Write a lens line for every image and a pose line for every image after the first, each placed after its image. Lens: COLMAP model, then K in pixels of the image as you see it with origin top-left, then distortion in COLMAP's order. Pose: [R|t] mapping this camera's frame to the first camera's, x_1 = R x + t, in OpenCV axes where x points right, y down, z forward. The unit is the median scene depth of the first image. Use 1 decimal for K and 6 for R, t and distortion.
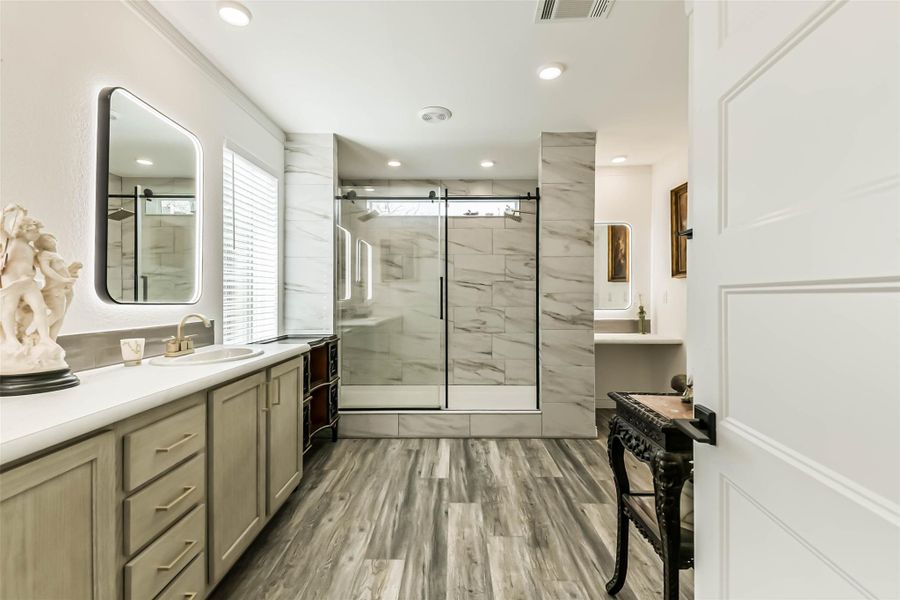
lens RADIAL K [[388.1, 0, 457.0], [0, 388.1, 297.3], [0, 0, 1]] dist [0.043423, -0.001601]
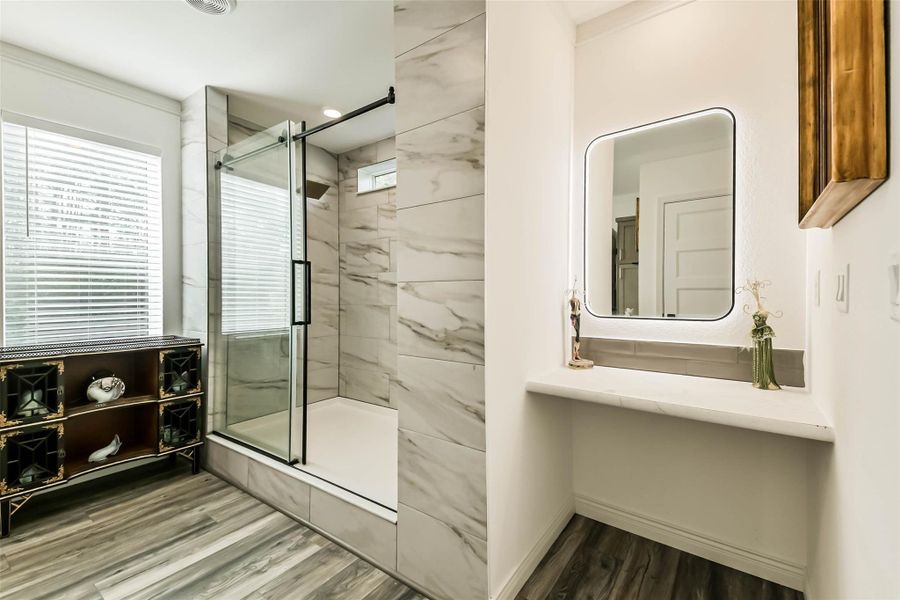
lens RADIAL K [[388.1, 0, 446.8], [0, 388.1, 295.7], [0, 0, 1]] dist [0.043423, -0.001601]
pose [[0.810406, 0.002169, -0.585864, 0.563844], [-0.002208, 0.999997, 0.000647, 0.006490], [0.585864, 0.000769, 0.810409, 0.634252]]
